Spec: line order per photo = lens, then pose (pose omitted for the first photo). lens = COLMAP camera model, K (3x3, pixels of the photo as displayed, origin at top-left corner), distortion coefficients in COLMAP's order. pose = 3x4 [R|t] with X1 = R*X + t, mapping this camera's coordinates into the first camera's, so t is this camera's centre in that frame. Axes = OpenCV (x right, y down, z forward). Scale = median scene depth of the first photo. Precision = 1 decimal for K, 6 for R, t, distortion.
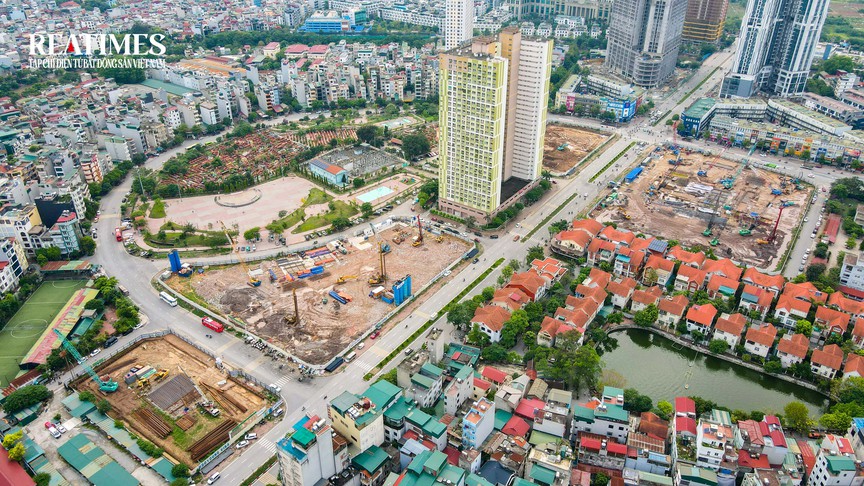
lens RADIAL K [[639.3, 0, 432.0], [0, 639.3, 243.0], [0, 0, 1]] dist [-0.004846, 0.043891]
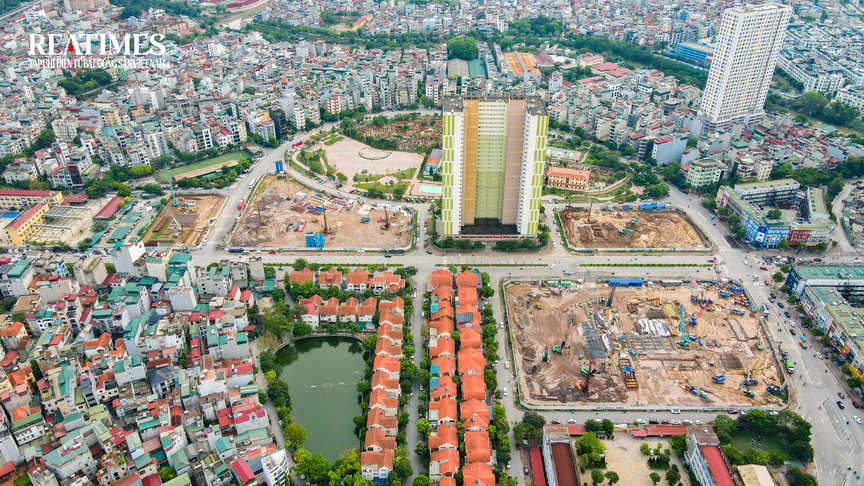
lens RADIAL K [[639.3, 0, 432.0], [0, 639.3, 243.0], [0, 0, 1]] dist [-0.004846, 0.043891]
pose [[0.568873, 0.448564, -0.689329, 0.962579], [-0.415902, 0.879998, 0.229412, -0.316233], [0.709514, 0.156186, 0.687165, 0.173004]]
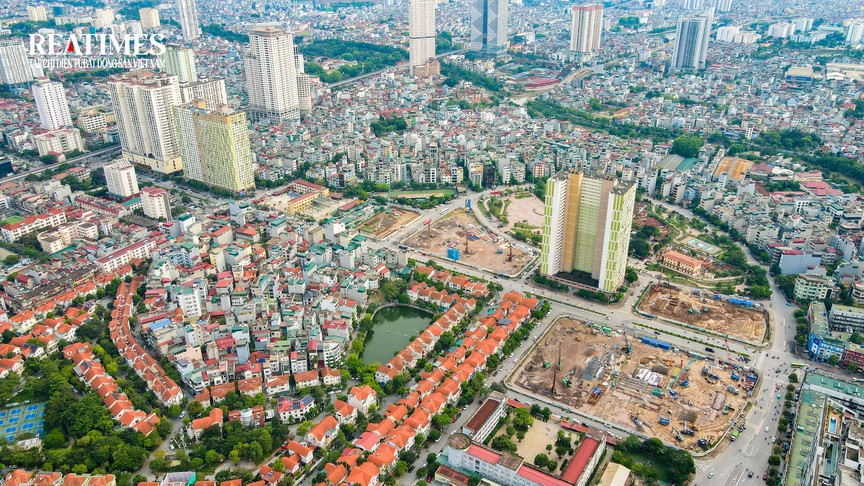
lens RADIAL K [[639.3, 0, 432.0], [0, 639.3, 243.0], [0, 0, 1]] dist [-0.004846, 0.043891]
pose [[0.064341, 0.444392, -0.893519, 1.475959], [-0.505909, 0.786311, 0.354642, -0.537458], [0.860184, 0.429221, 0.275414, 0.332840]]
